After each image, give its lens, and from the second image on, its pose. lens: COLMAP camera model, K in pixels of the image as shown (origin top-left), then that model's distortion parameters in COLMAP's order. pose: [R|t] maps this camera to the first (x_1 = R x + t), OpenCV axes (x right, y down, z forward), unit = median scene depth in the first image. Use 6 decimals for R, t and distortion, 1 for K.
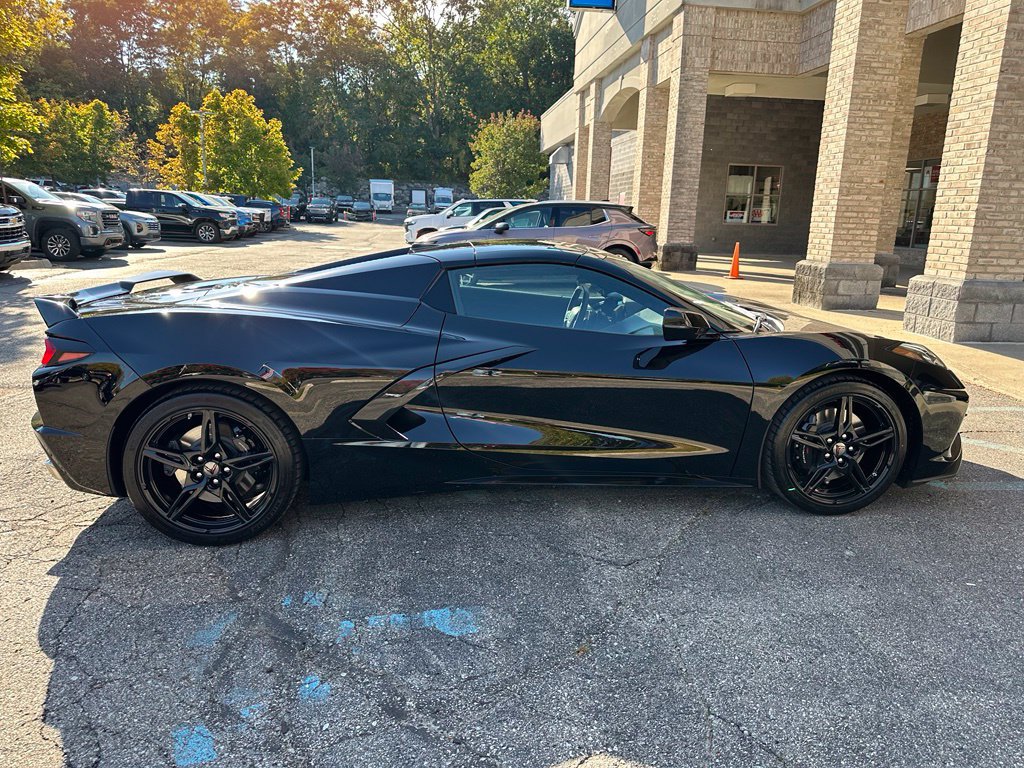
lens RADIAL K [[741.0, 0, 515.1], [0, 741.0, 386.1], [0, 0, 1]] dist [-0.005737, -0.010862]
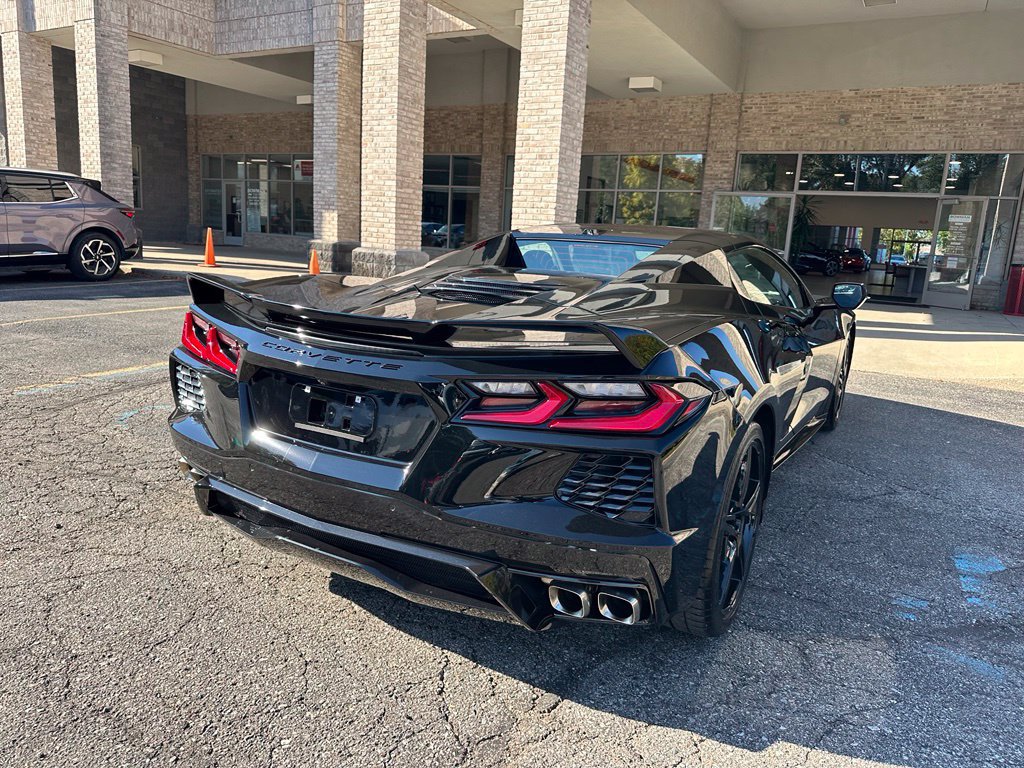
lens RADIAL K [[741.0, 0, 509.5], [0, 741.0, 386.8], [0, 0, 1]] dist [-0.005737, -0.010862]
pose [[0.604942, -0.144904, 0.782974, -0.349323], [0.130525, 0.988047, 0.082011, -0.037030], [-0.785499, 0.052586, 0.616625, 0.216049]]
